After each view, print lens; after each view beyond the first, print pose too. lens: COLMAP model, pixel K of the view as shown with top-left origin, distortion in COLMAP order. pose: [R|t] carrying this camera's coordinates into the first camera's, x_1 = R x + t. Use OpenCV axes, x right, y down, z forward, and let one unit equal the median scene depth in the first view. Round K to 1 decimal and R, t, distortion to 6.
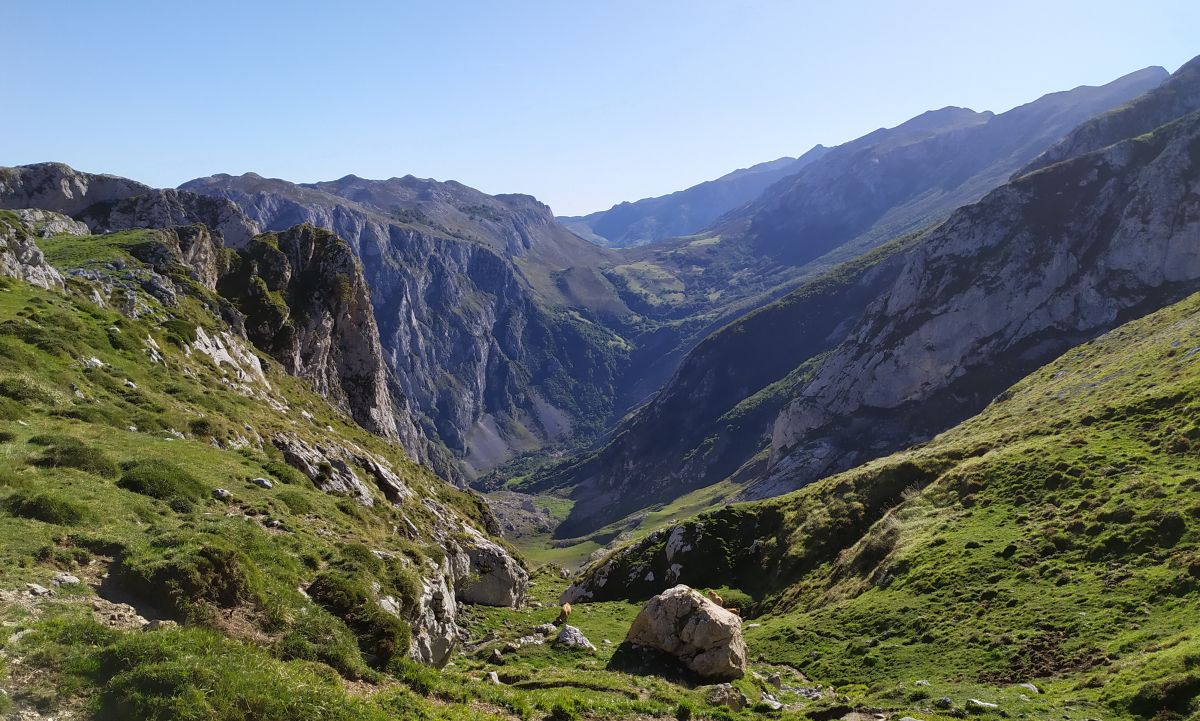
lens RADIAL K [[1314.5, 0, 607.0], [0, 1314.5, 364.9], [0, 0, 1]] dist [0.058479, 0.000000]
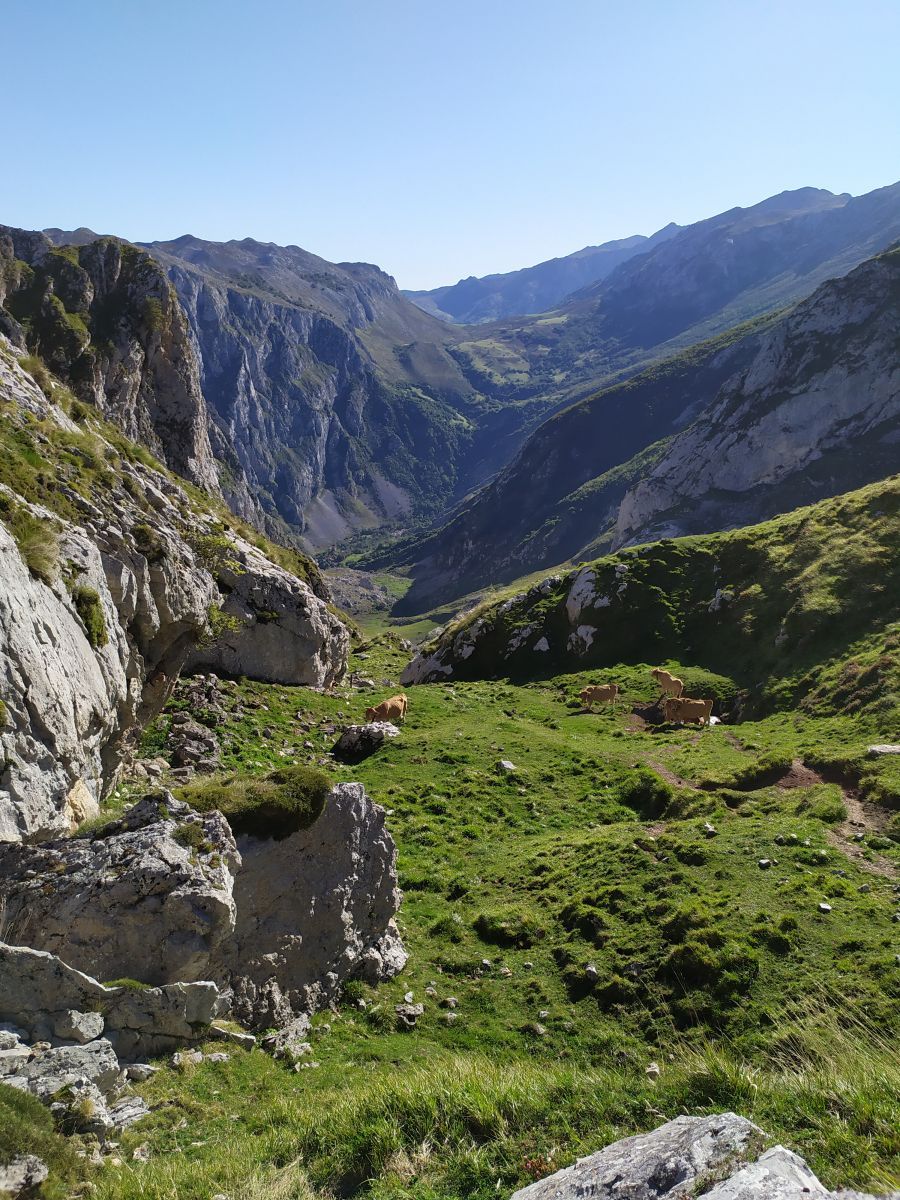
lens RADIAL K [[1129.8, 0, 444.8], [0, 1129.8, 602.1], [0, 0, 1]] dist [0.050580, 0.004871]
pose [[0.999593, 0.027434, 0.007819, -0.007019], [-0.028122, 0.993671, 0.108755, 0.028417], [-0.004786, -0.108931, 0.994038, 0.158129]]
